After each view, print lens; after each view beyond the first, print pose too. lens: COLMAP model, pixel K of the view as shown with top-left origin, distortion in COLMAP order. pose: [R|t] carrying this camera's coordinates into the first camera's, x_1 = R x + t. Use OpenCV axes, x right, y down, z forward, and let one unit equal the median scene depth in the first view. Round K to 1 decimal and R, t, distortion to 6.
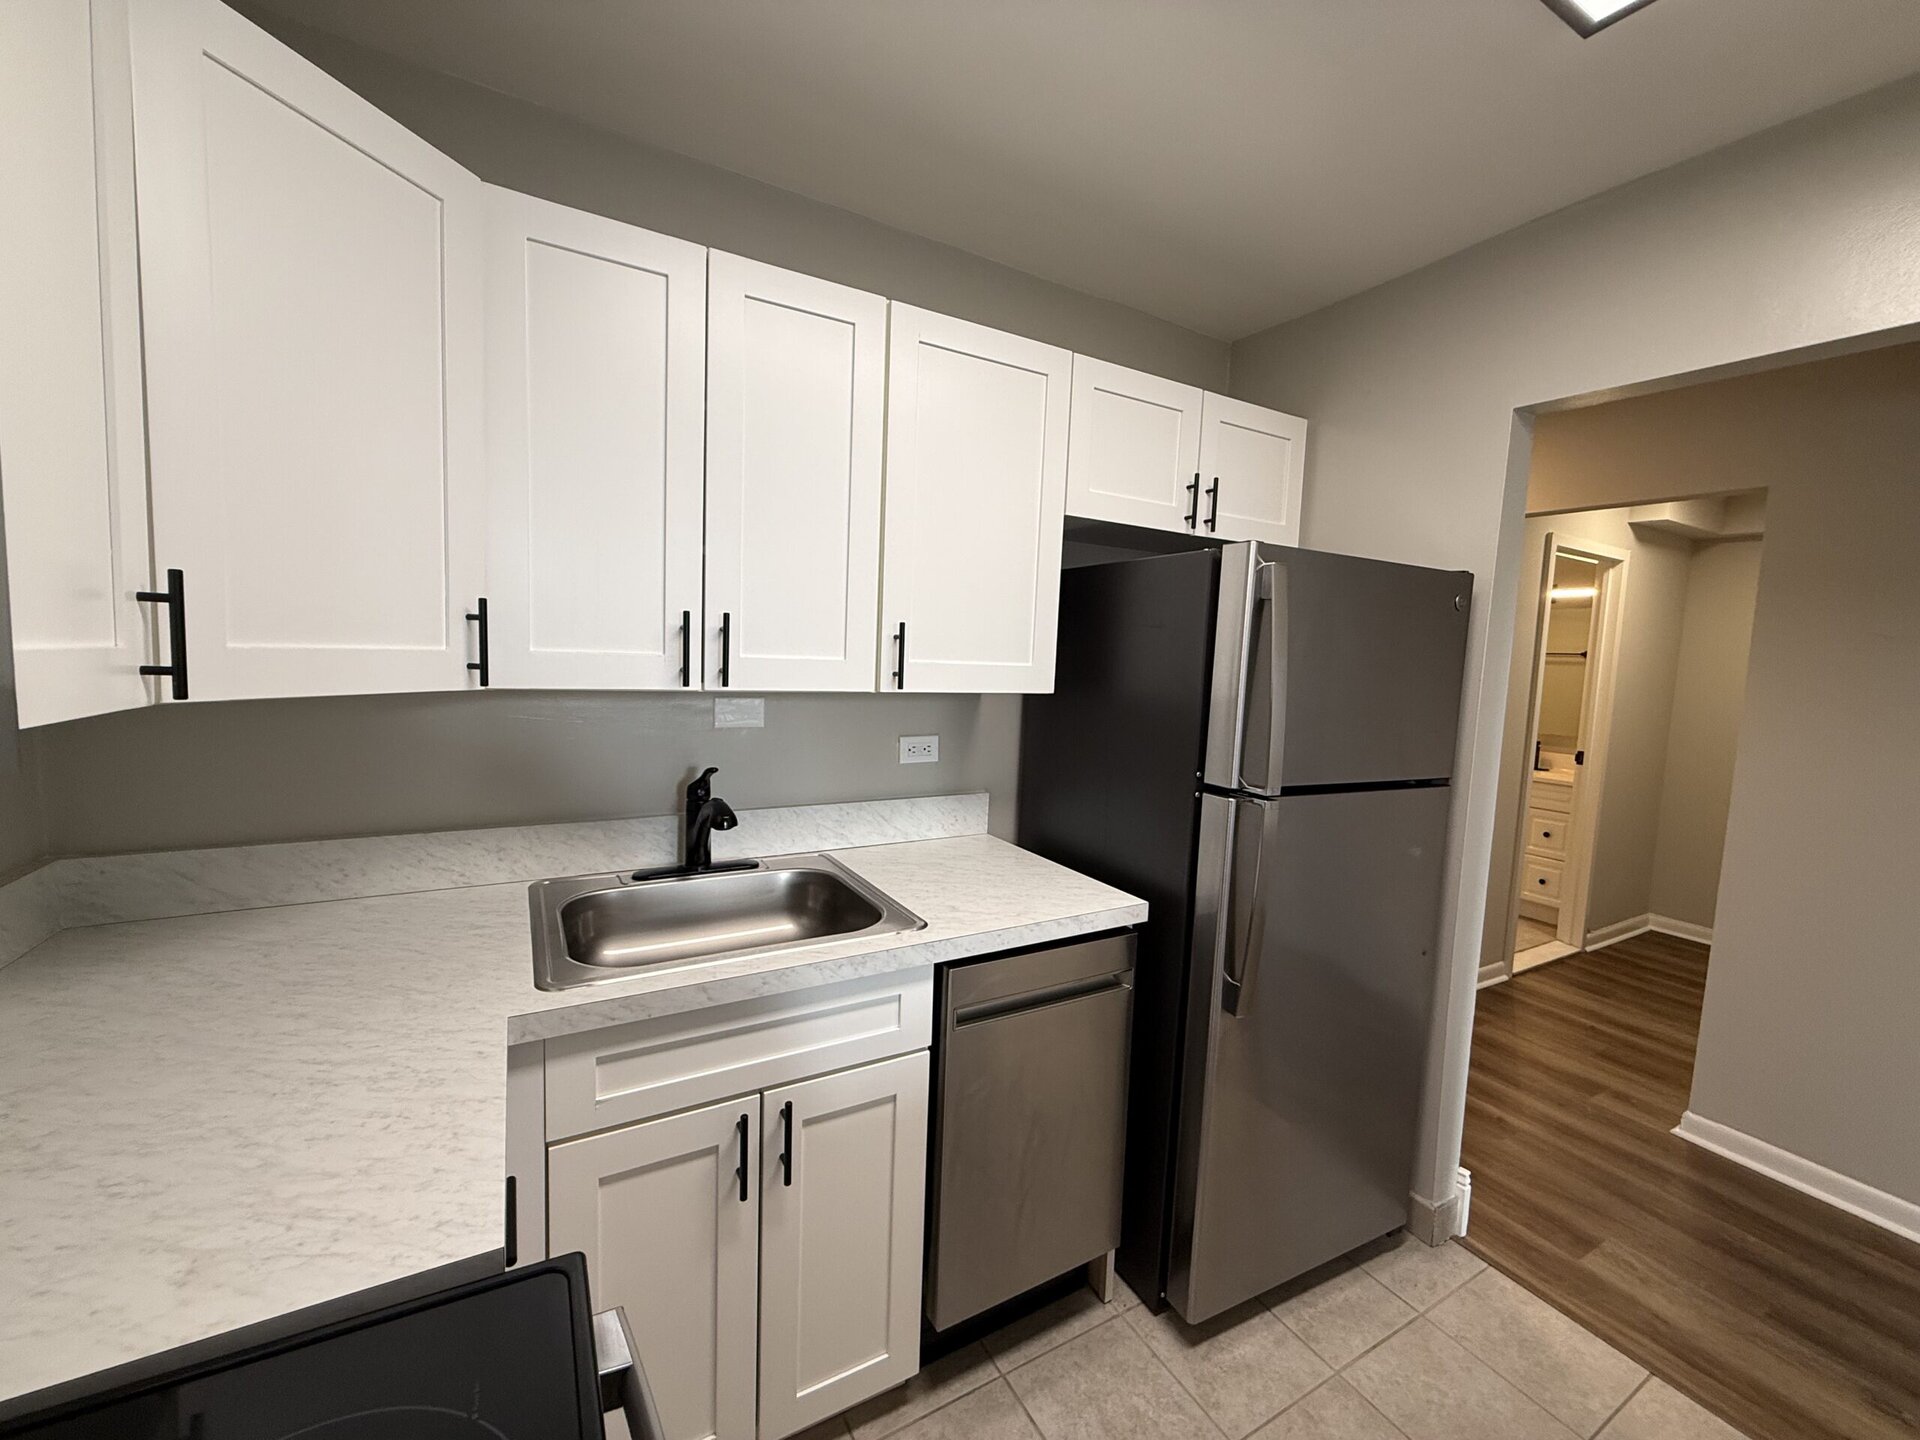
lens RADIAL K [[764.1, 0, 954.0], [0, 764.1, 717.9], [0, 0, 1]] dist [-0.000618, -0.000053]
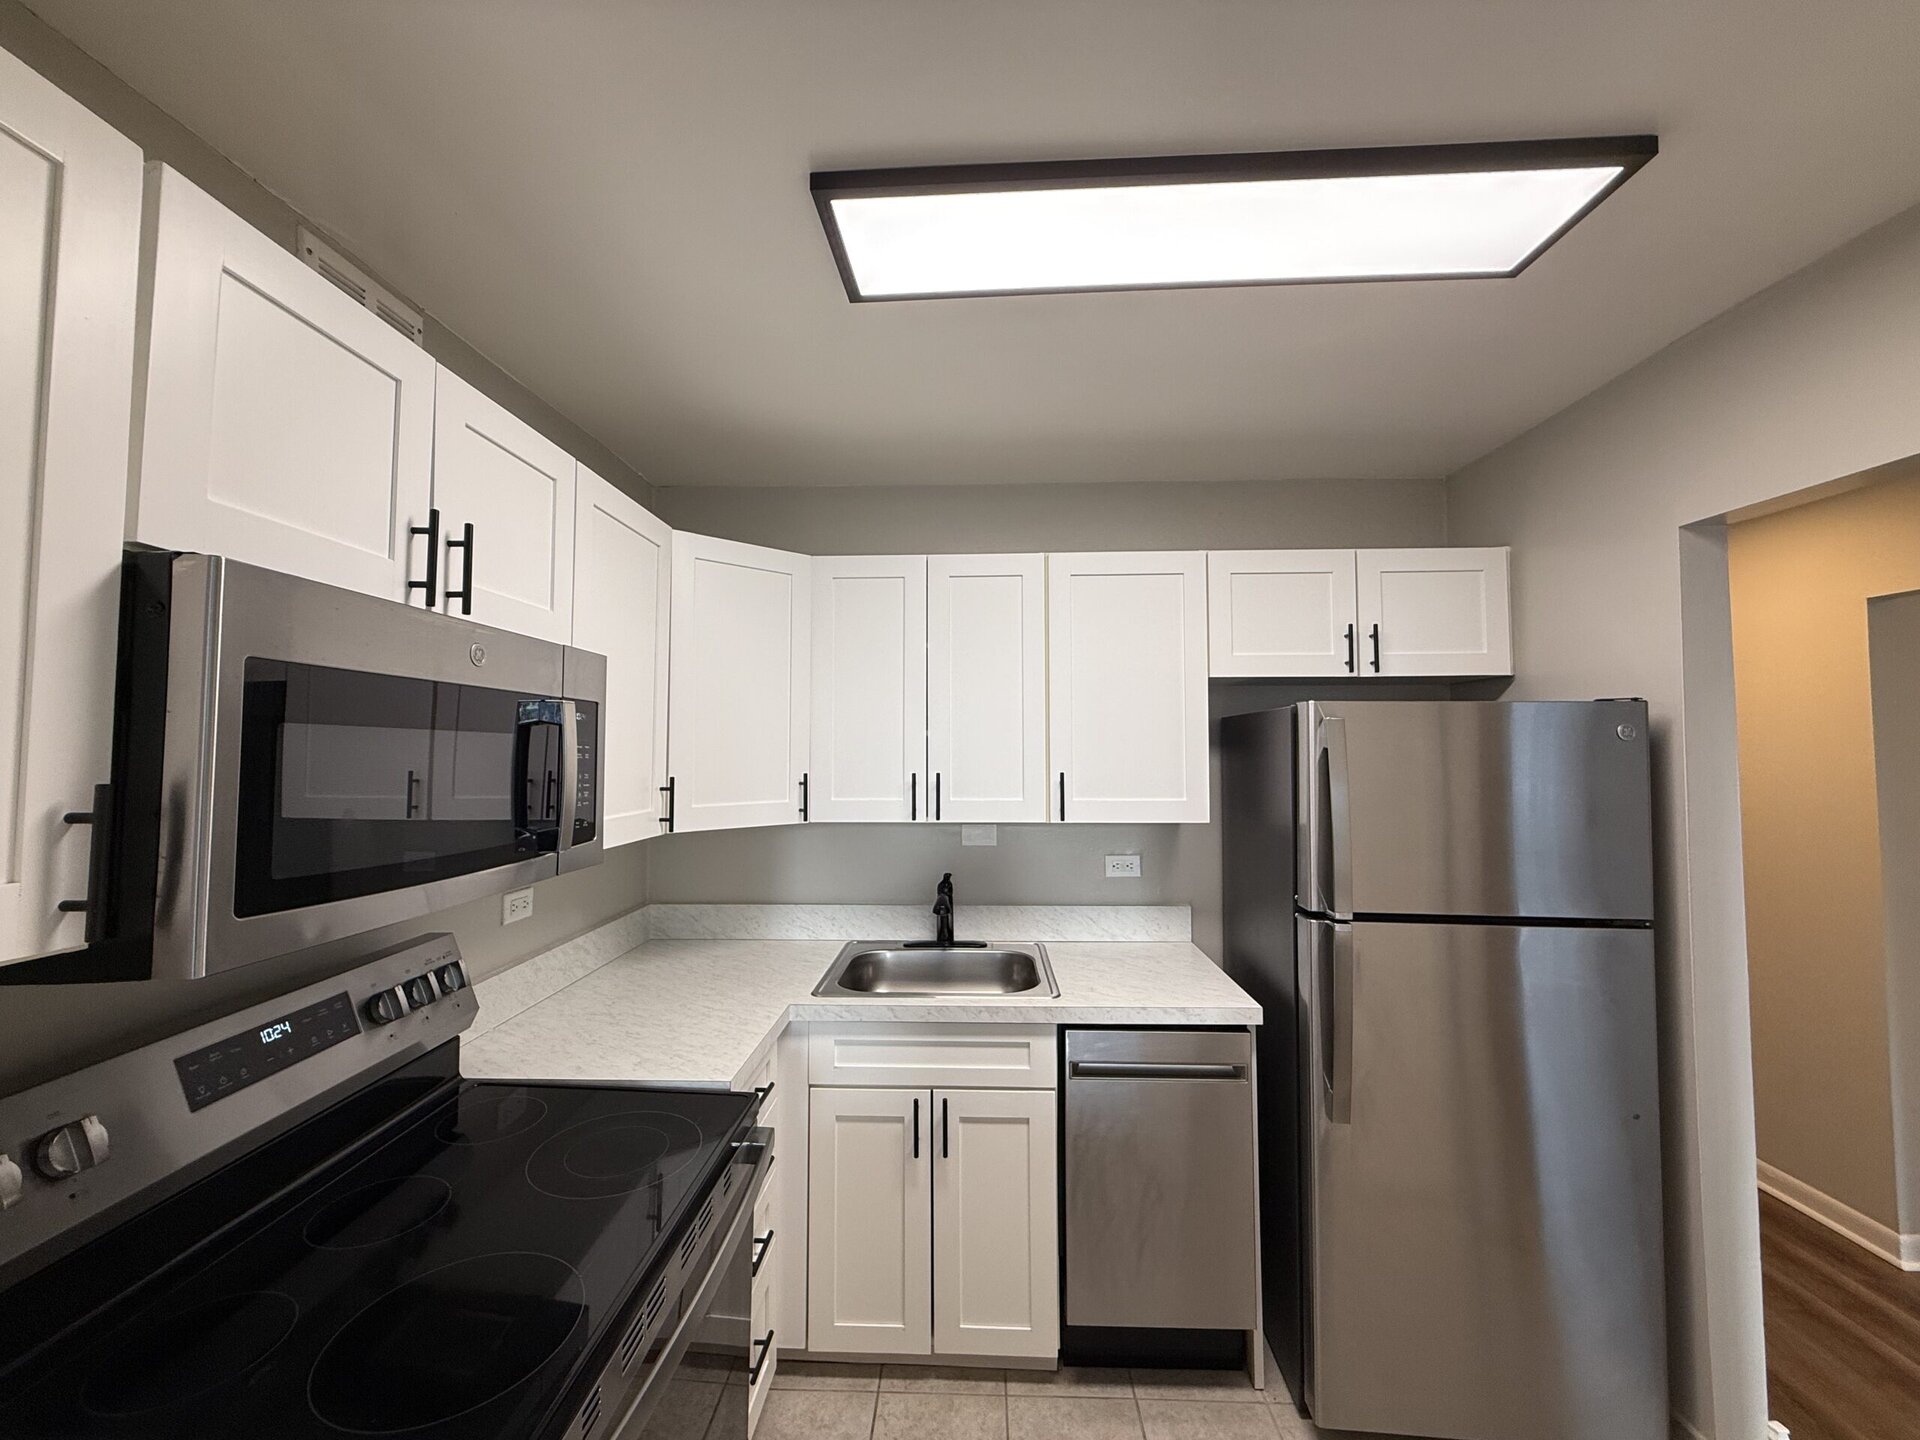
lens RADIAL K [[764.1, 0, 954.0], [0, 764.1, 717.9], [0, 0, 1]] dist [-0.000618, -0.000053]
pose [[0.847493, -0.063347, -0.527013, 0.542300], [-0.011010, 0.990542, -0.136767, -0.033889], [0.530692, 0.121712, 0.838780, -0.301032]]
